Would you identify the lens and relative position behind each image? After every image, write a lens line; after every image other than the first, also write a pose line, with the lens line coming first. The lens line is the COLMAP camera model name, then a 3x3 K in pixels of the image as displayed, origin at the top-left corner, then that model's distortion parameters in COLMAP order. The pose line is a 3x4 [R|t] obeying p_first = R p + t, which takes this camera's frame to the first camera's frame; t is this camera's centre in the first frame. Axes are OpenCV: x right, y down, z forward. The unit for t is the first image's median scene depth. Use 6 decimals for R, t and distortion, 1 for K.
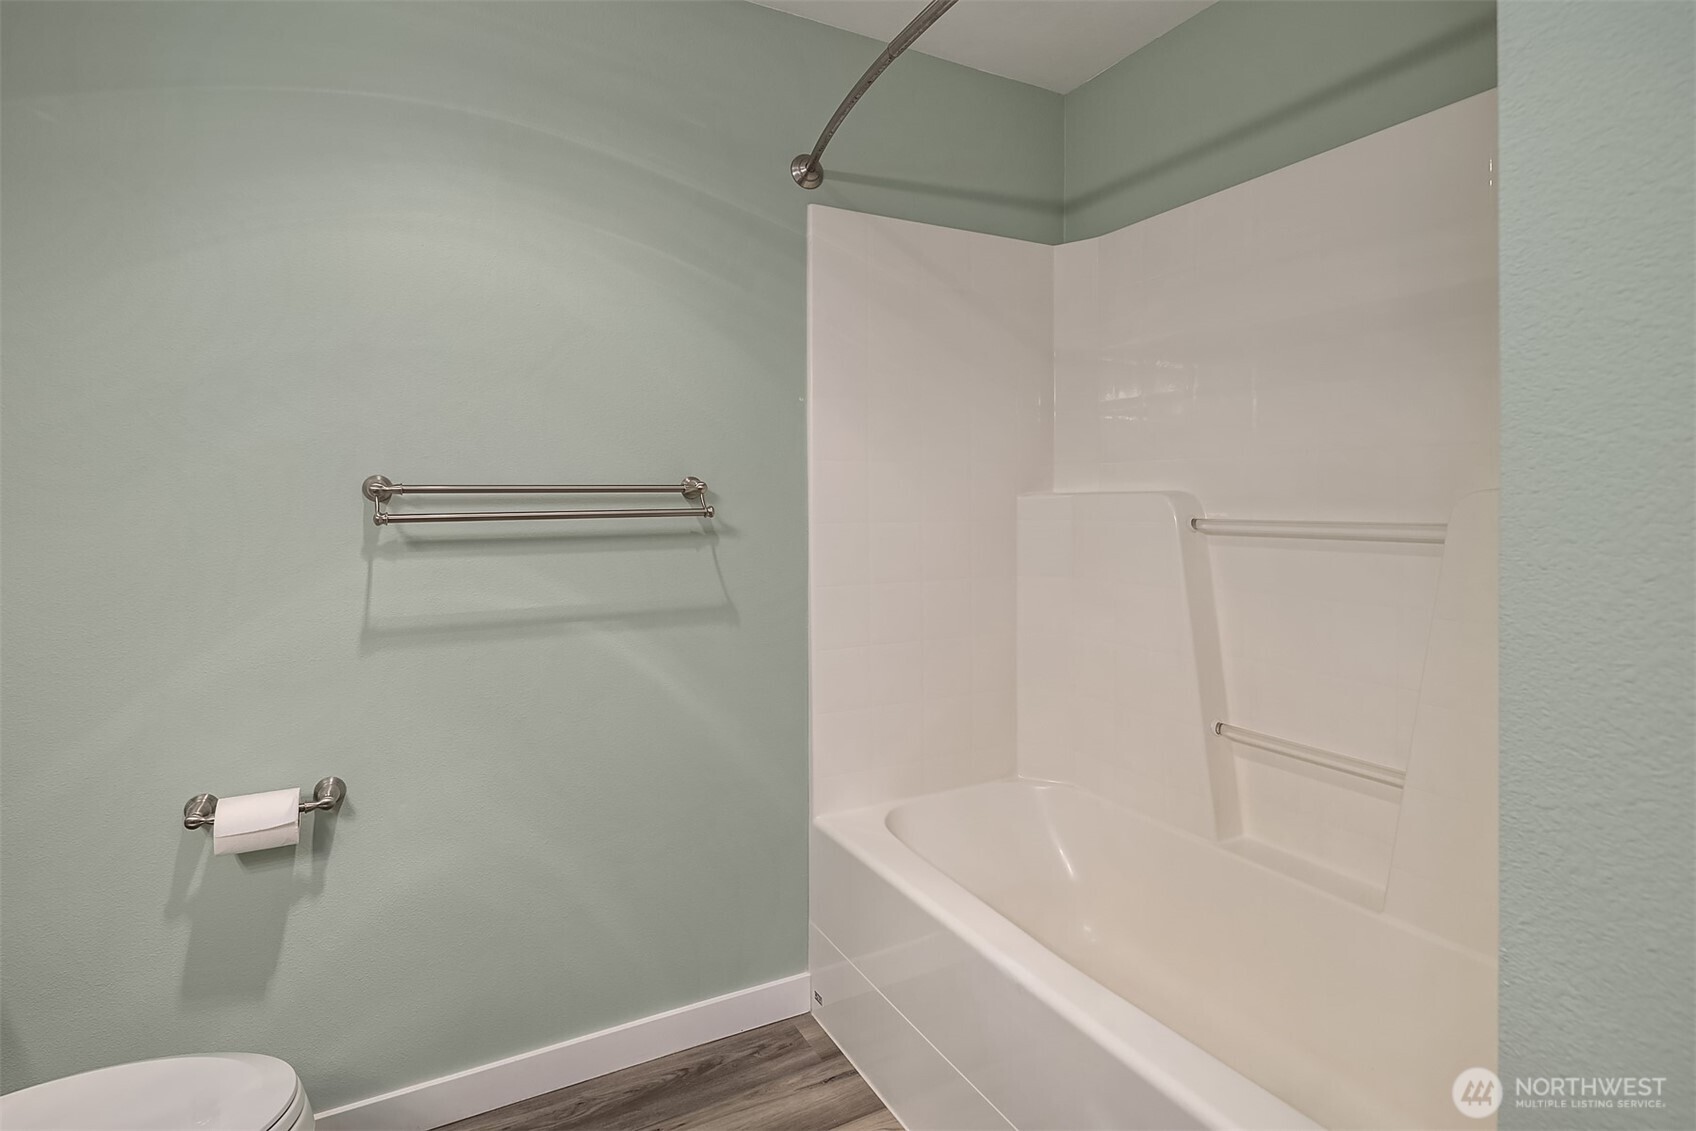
lens RADIAL K [[839.4, 0, 819.7], [0, 839.4, 513.0], [0, 0, 1]] dist [0.010107, -0.007360]
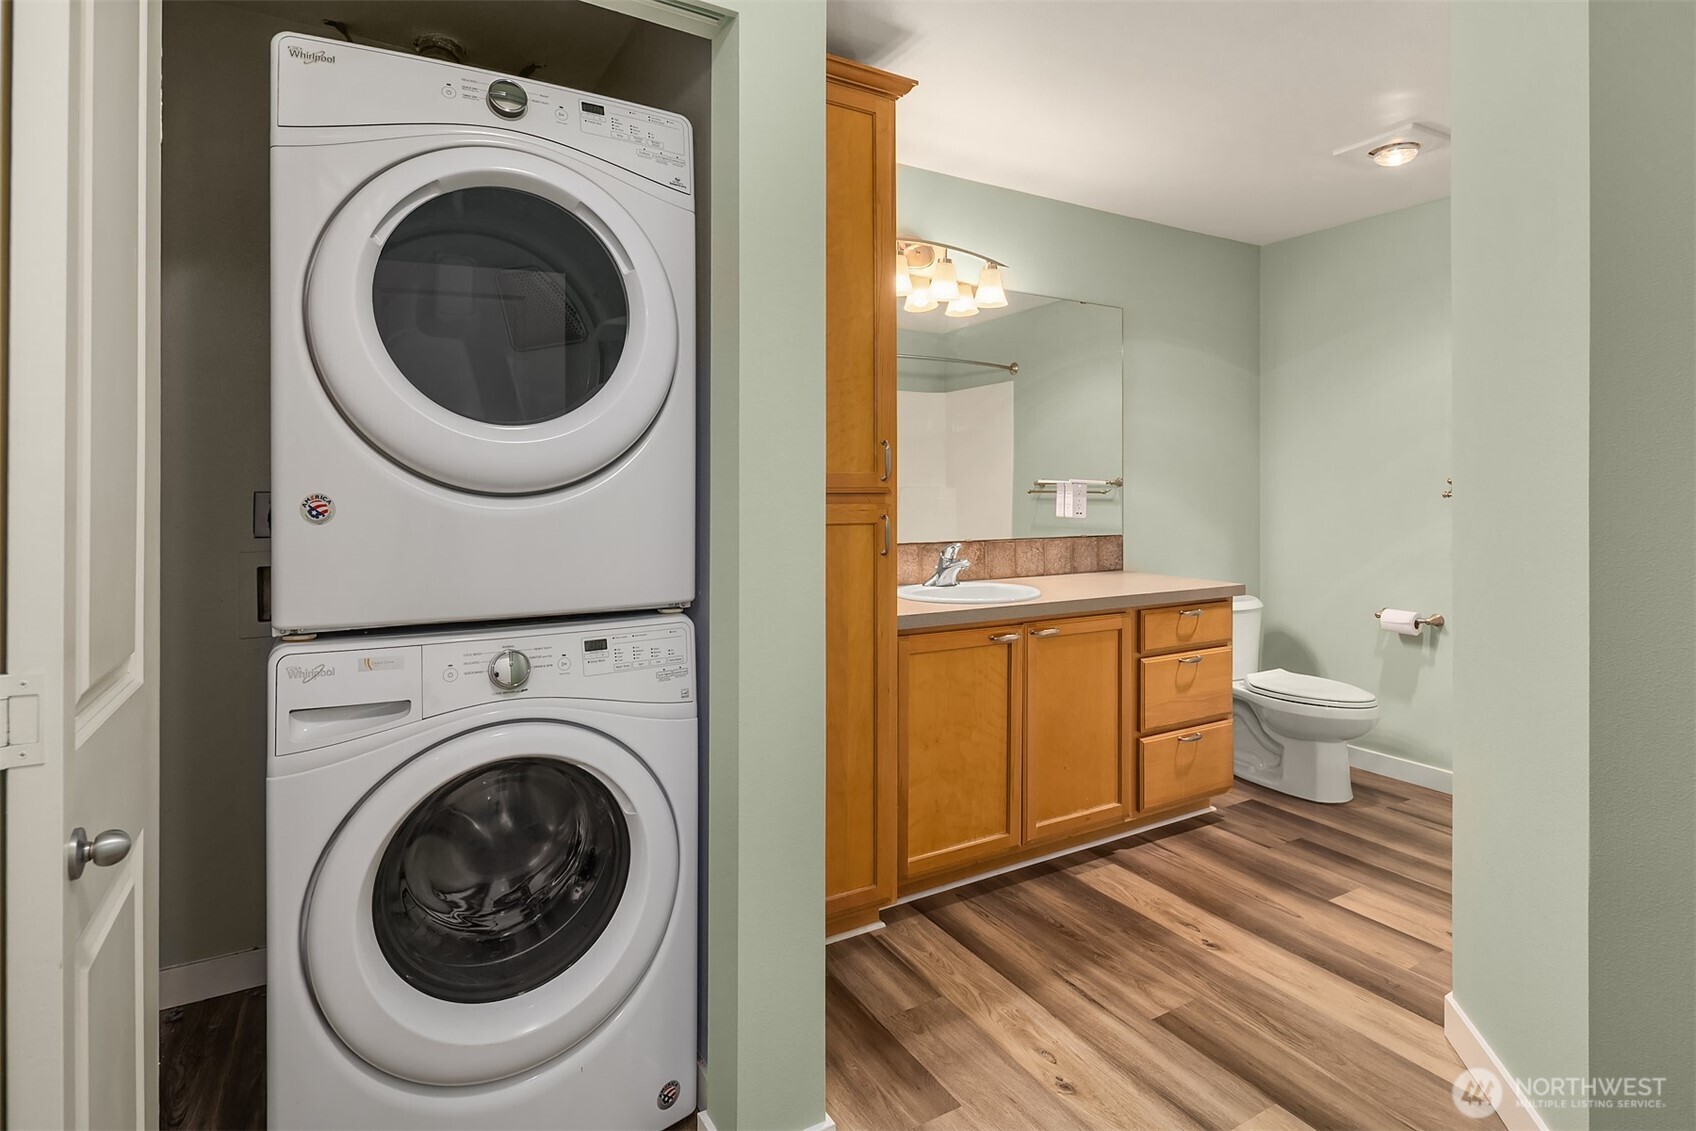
lens RADIAL K [[839.4, 0, 872.2], [0, 839.4, 471.4], [0, 0, 1]] dist [0.010107, -0.007360]
pose [[0.061080, -0.010494, -0.998078, 1.435506], [-0.011917, 0.999866, -0.011242, -0.011311], [0.998062, 0.012581, 0.060947, -0.566551]]
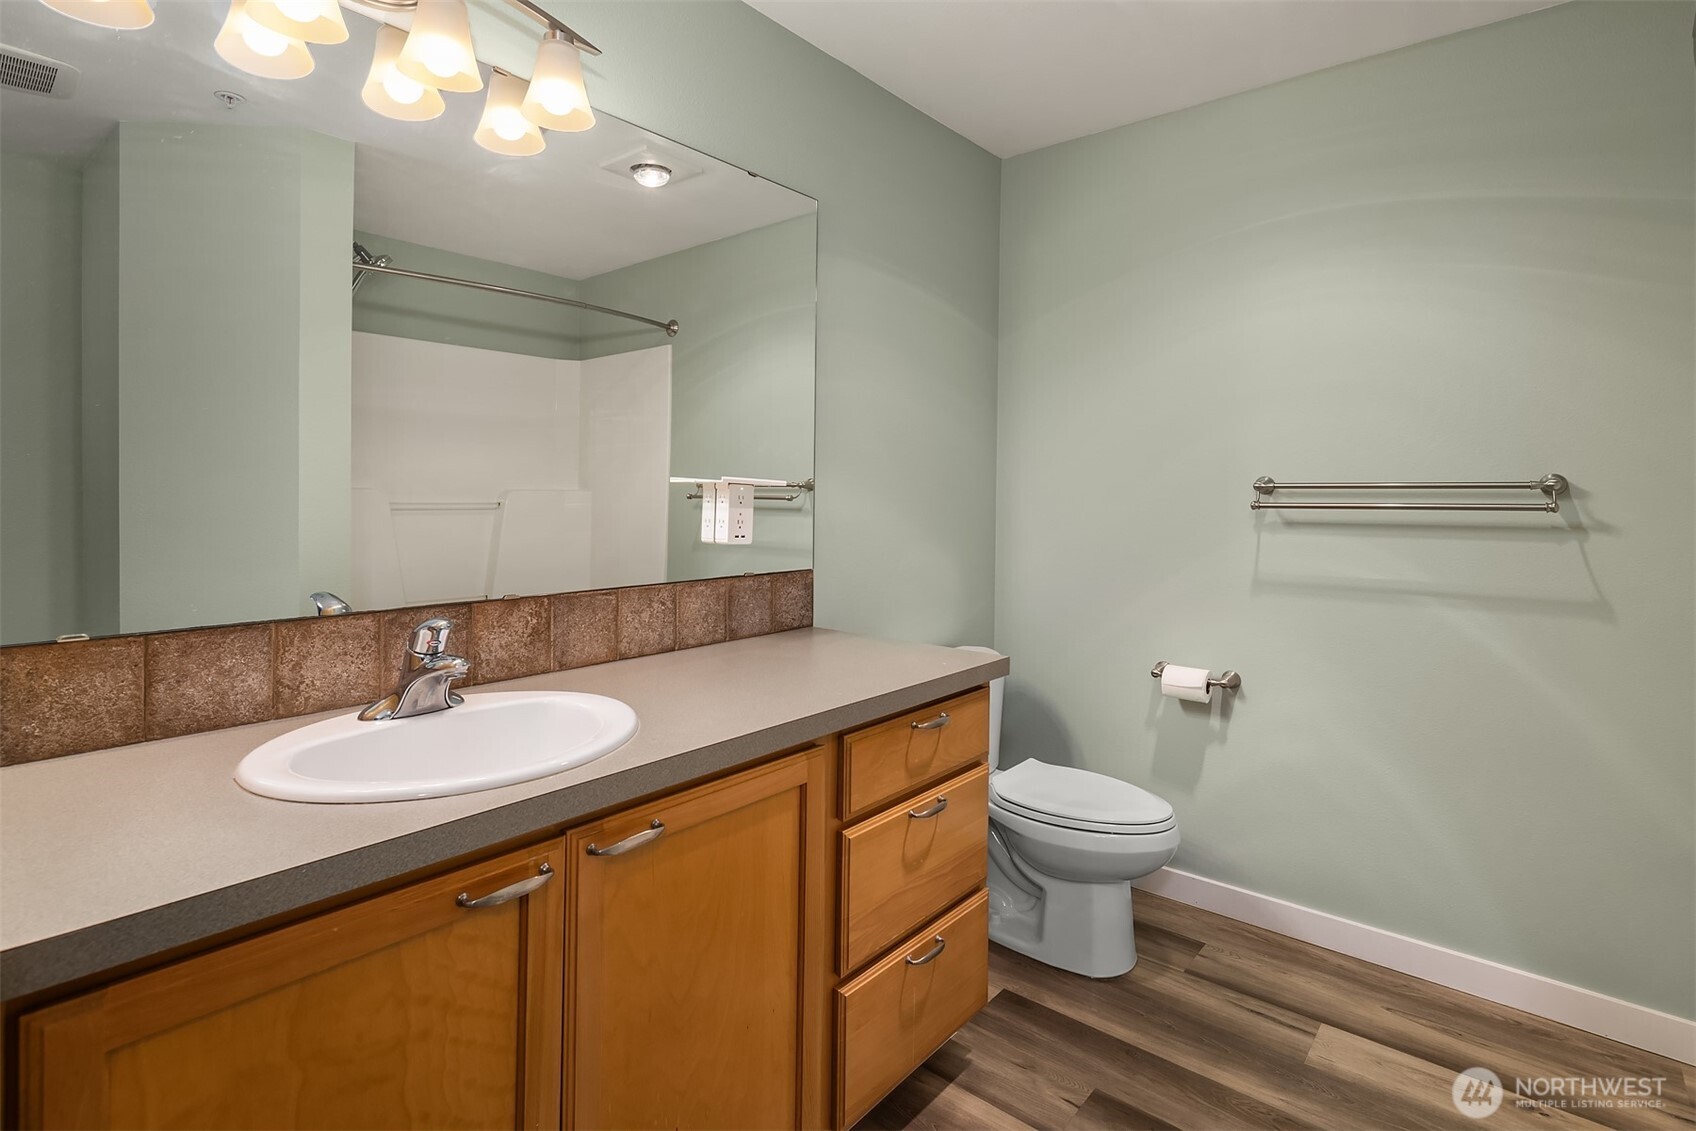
lens RADIAL K [[839.4, 0, 844.8], [0, 839.4, 490.0], [0, 0, 1]] dist [0.010107, -0.007360]
pose [[0.376860, 0.007853, -0.926237, 0.561068], [-0.020318, 0.999794, 0.000210, -0.006048], [0.926047, 0.018740, 0.376942, -0.243888]]
